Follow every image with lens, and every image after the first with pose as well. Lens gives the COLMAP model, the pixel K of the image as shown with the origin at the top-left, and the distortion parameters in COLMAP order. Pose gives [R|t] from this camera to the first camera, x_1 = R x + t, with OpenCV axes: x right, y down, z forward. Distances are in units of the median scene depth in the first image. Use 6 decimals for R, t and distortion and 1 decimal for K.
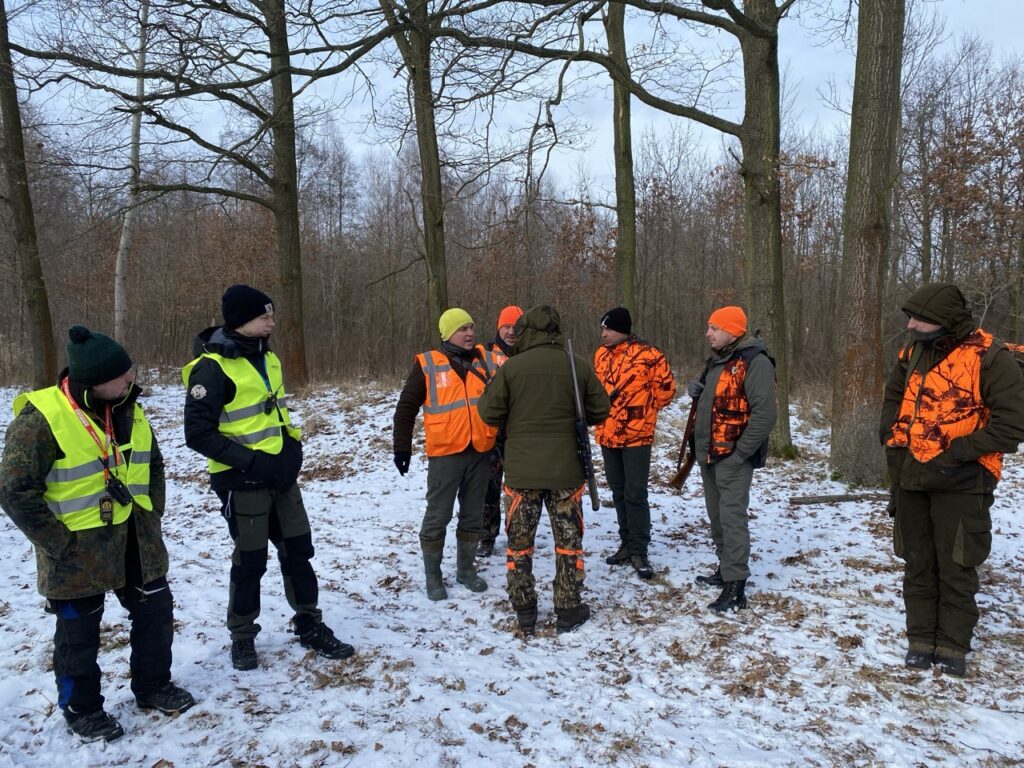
lens RADIAL K [[781.7, 0, 512.8], [0, 781.7, 375.8], [0, 0, 1]] dist [0.019493, -0.014369]
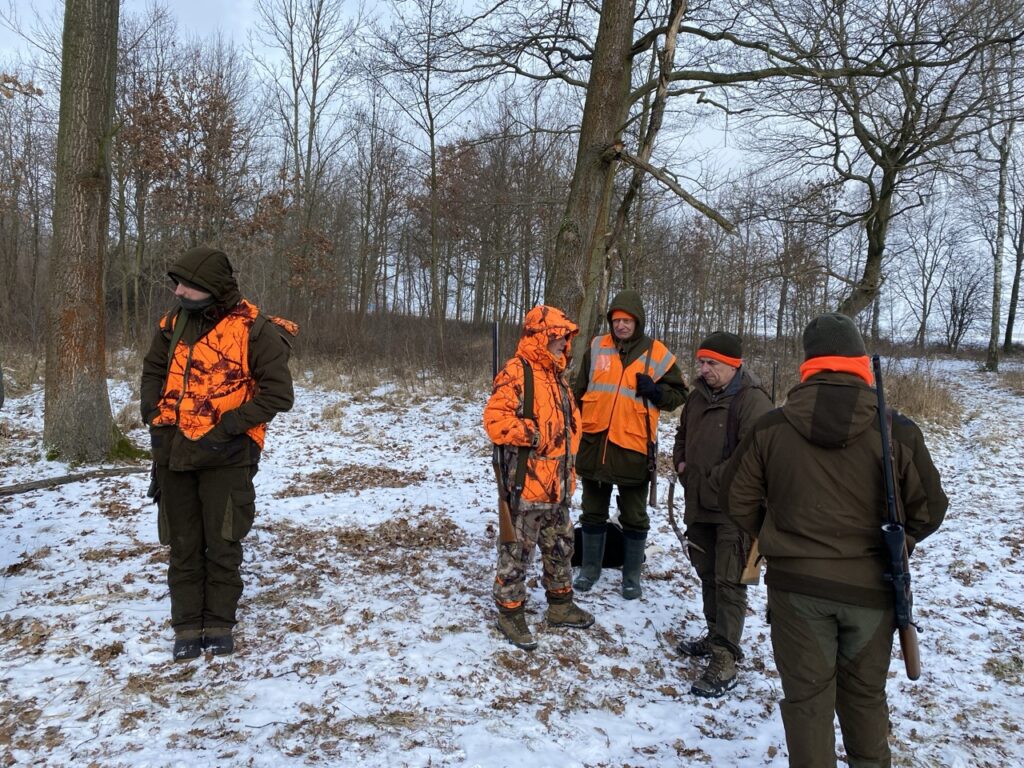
lens RADIAL K [[781.7, 0, 518.5], [0, 781.7, 372.6], [0, 0, 1]] dist [0.019493, -0.014369]
pose [[0.570323, -0.031078, 0.820833, -0.018849], [-0.008220, 0.999018, 0.043536, -0.013186], [-0.821380, -0.031577, 0.569507, 0.152488]]
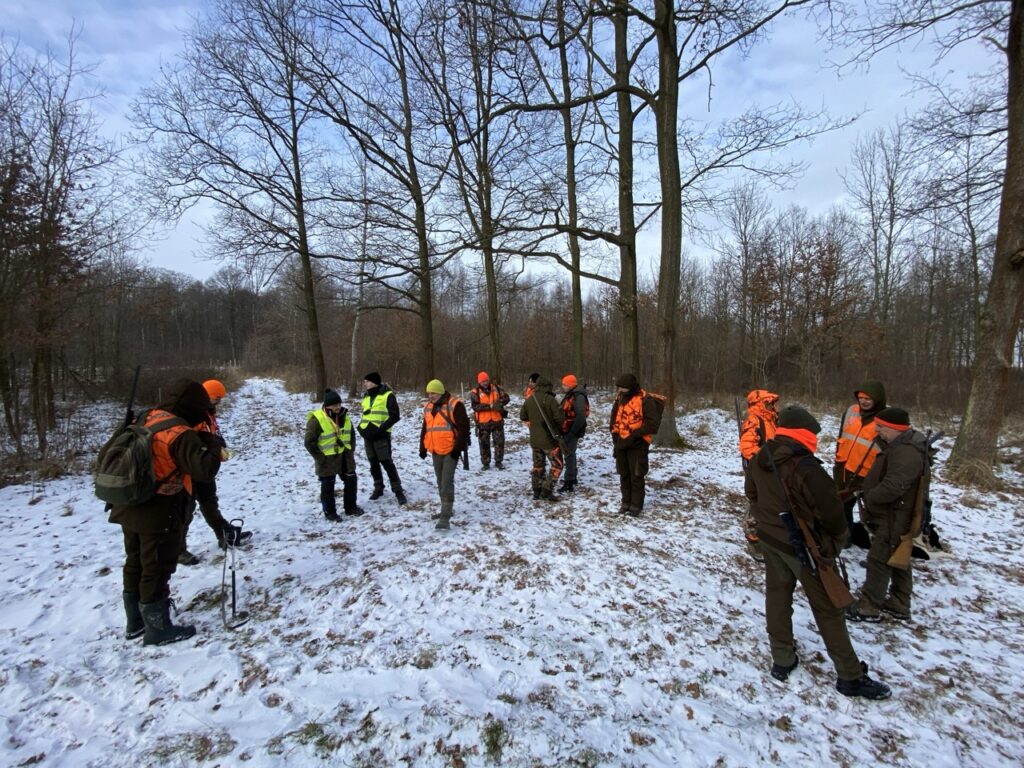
lens RADIAL K [[413.0, 0, 512.8], [0, 413.0, 390.0], [0, 0, 1]] dist [0.017354, 0.000057]
pose [[0.993849, 0.006949, -0.110526, 0.297634], [-0.004973, 0.999823, 0.018148, -0.080114], [0.110632, -0.017487, 0.993708, -0.461759]]
